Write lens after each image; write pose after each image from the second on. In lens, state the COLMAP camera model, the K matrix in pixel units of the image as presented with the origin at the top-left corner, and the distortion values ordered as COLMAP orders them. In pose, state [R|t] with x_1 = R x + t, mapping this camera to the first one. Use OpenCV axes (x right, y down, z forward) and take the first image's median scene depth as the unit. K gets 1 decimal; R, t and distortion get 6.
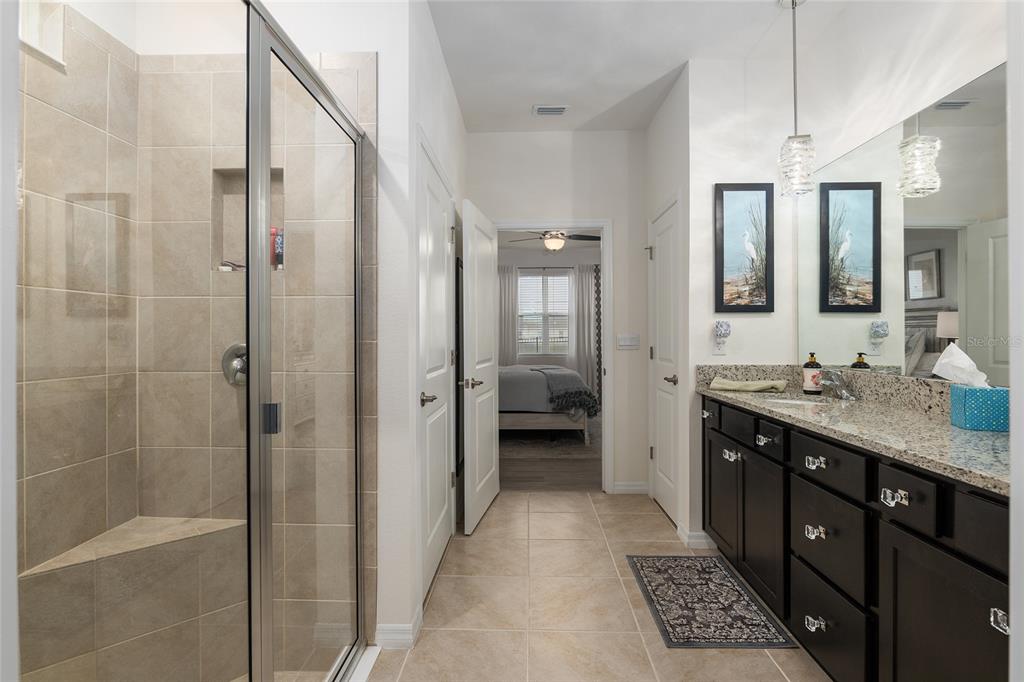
lens RADIAL K [[510.6, 0, 510.8], [0, 510.6, 340.5], [0, 0, 1]] dist [-0.018948, 0.000079]
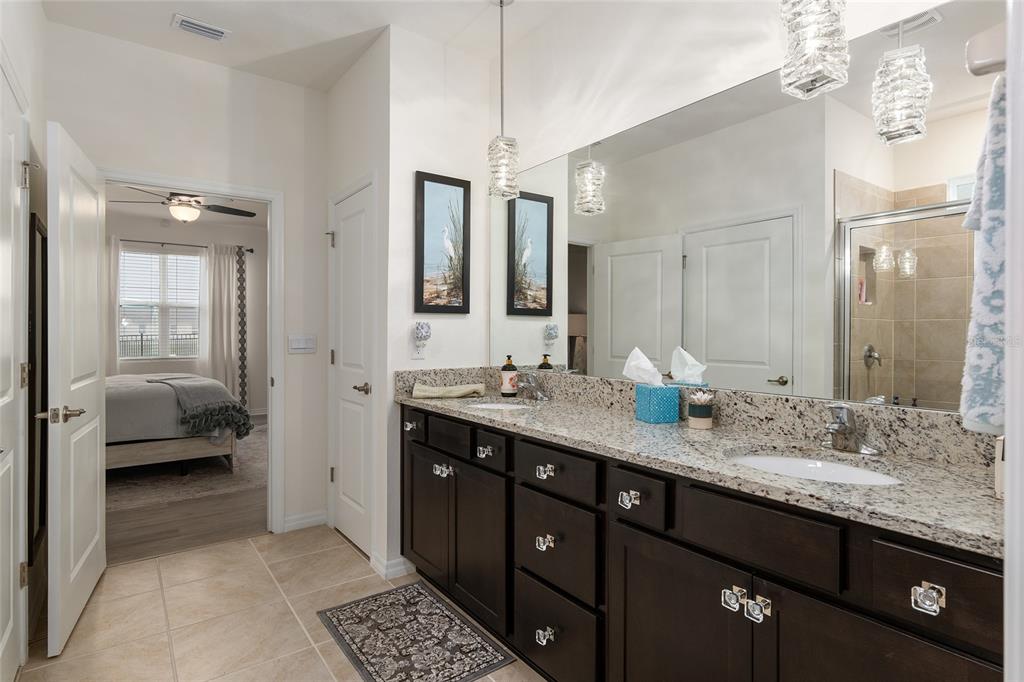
lens RADIAL K [[541.3, 0, 516.1], [0, 541.3, 332.7], [0, 0, 1]] dist [-0.002697, 0.000990]
pose [[0.781216, 0.001081, 0.624259, -0.061106], [0.002227, 0.999987, -0.004519, -0.014507], [-0.624256, 0.004921, 0.781204, 0.132546]]
